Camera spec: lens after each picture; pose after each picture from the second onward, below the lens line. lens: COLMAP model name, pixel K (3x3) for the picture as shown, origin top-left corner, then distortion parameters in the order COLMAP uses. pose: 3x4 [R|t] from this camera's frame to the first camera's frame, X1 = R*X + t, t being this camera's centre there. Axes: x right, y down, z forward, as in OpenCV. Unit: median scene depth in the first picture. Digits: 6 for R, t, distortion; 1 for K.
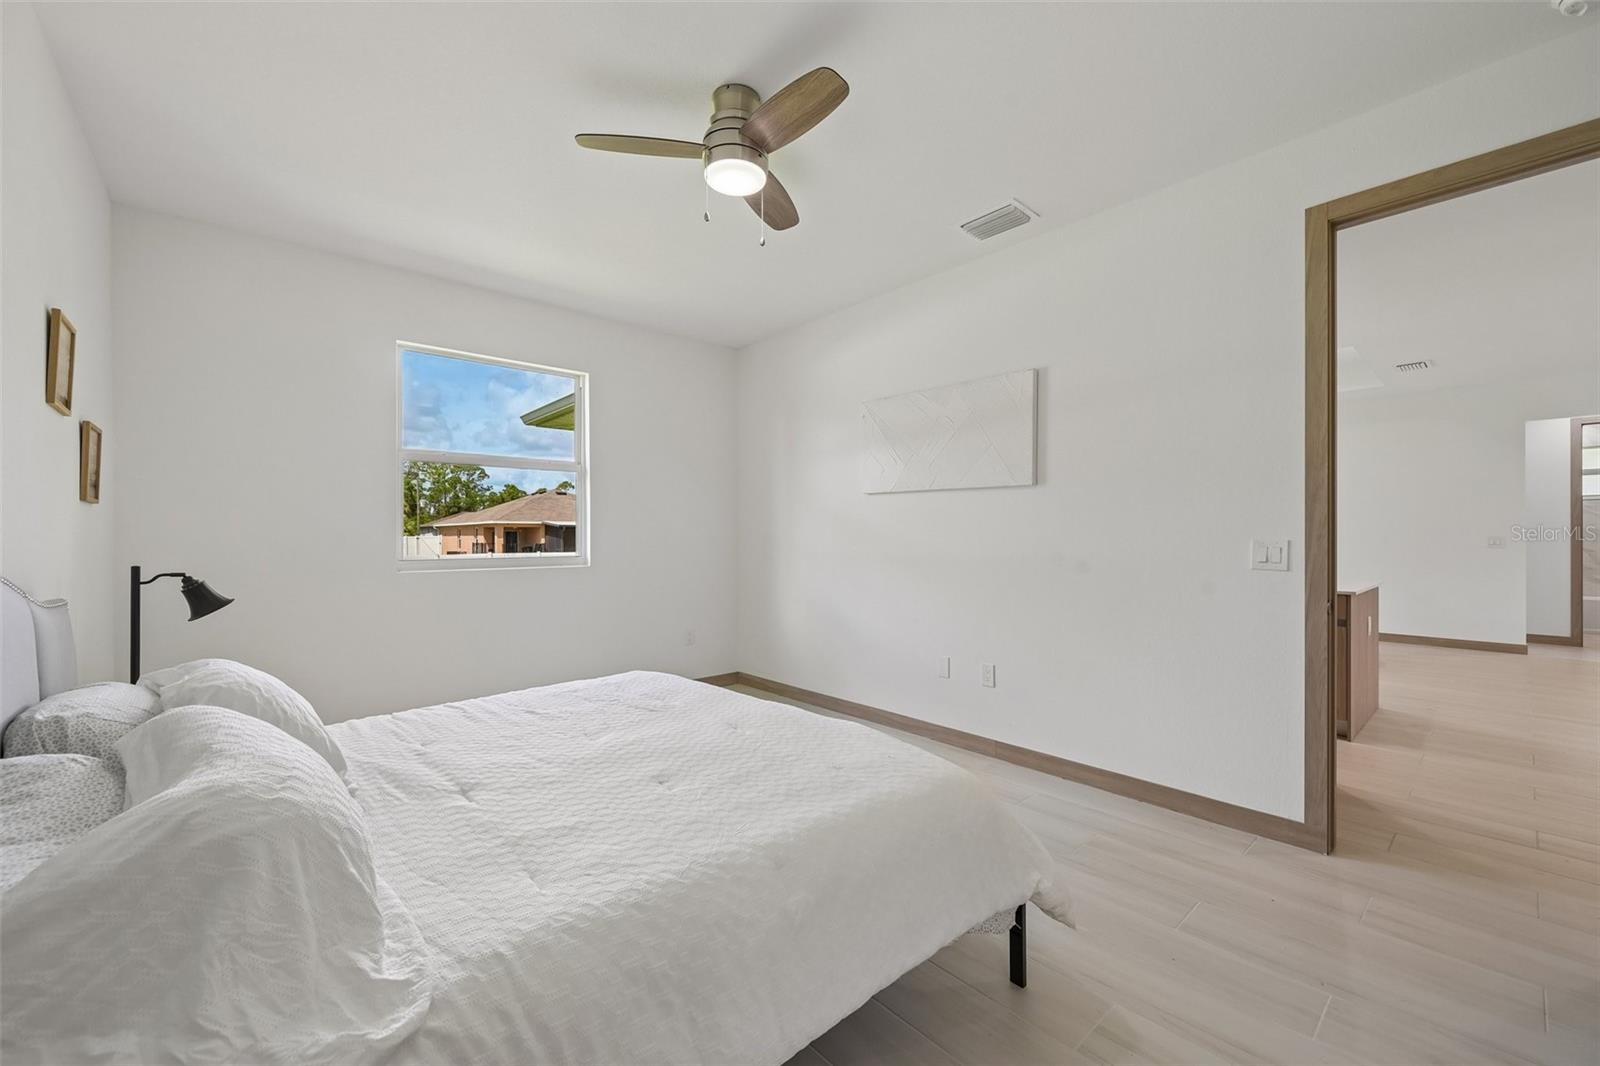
lens RADIAL K [[631.0, 0, 803.5], [0, 631.0, 538.8], [0, 0, 1]] dist [-0.002340, 0.000355]
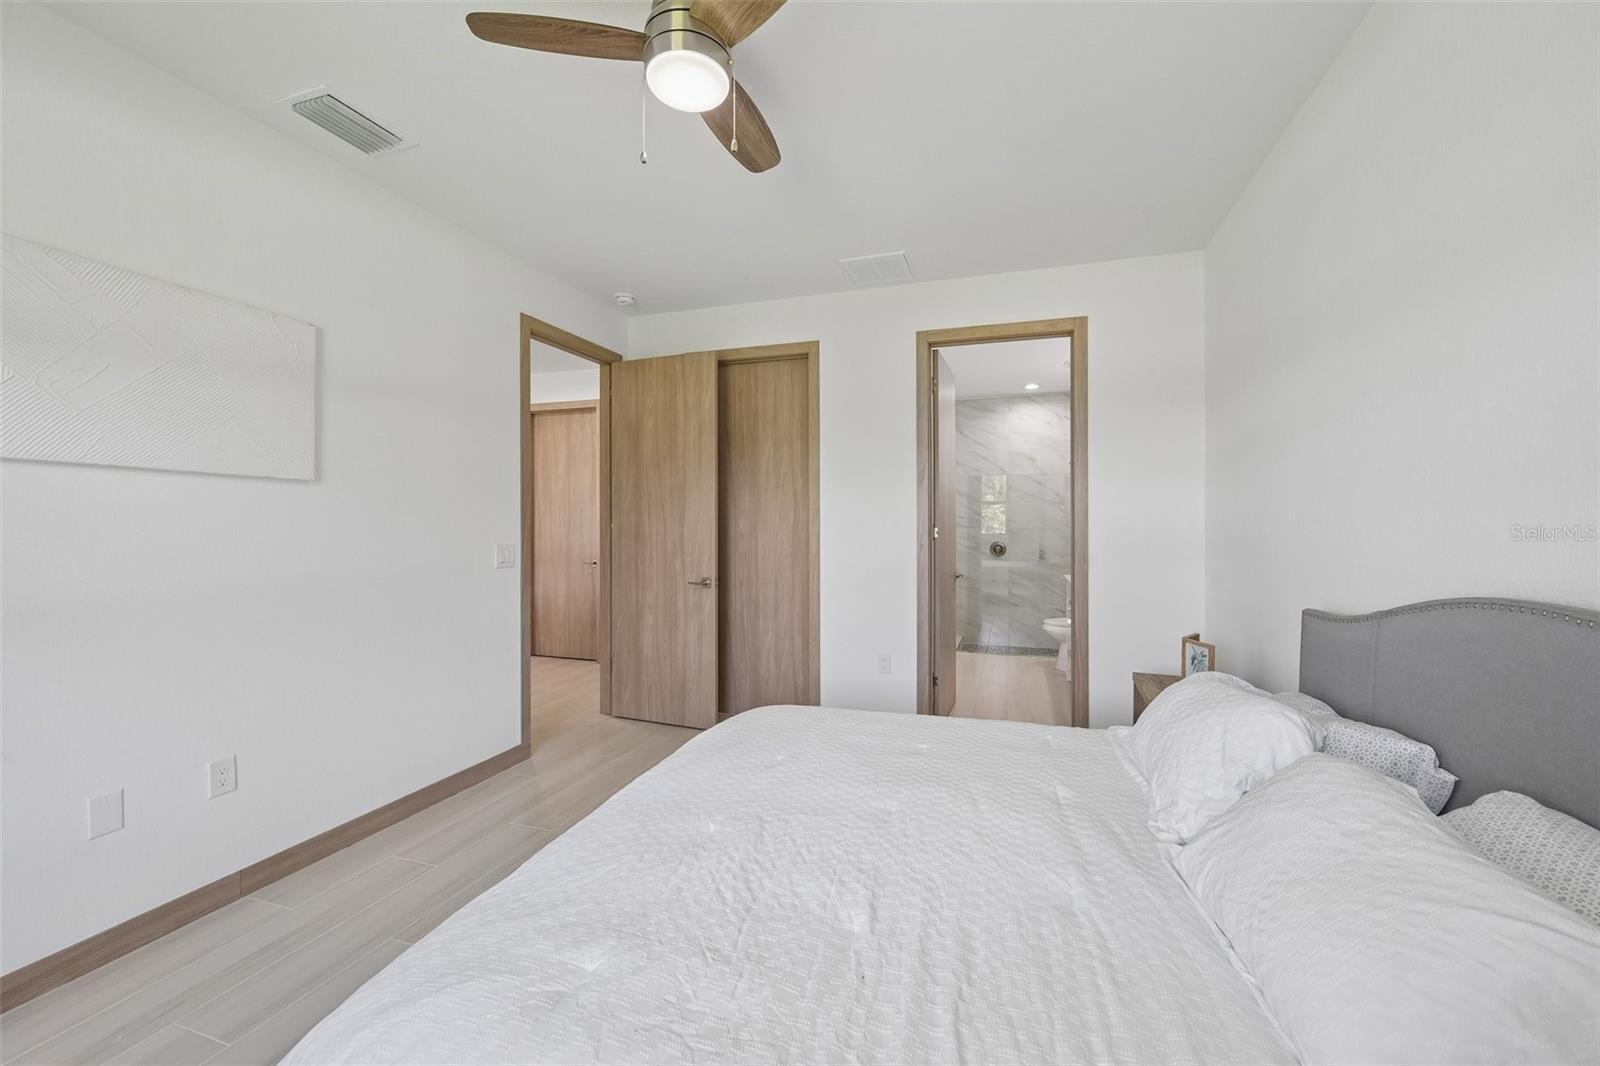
lens RADIAL K [[643.5, 0, 808.2], [0, 643.5, 526.5], [0, 0, 1]] dist [-0.003783, 0.000216]
pose [[-0.510520, -0.001154, 0.859865, -0.765264], [0.004587, 0.999981, 0.004066, -0.041265], [-0.859854, 0.006020, -0.510505, 1.158759]]
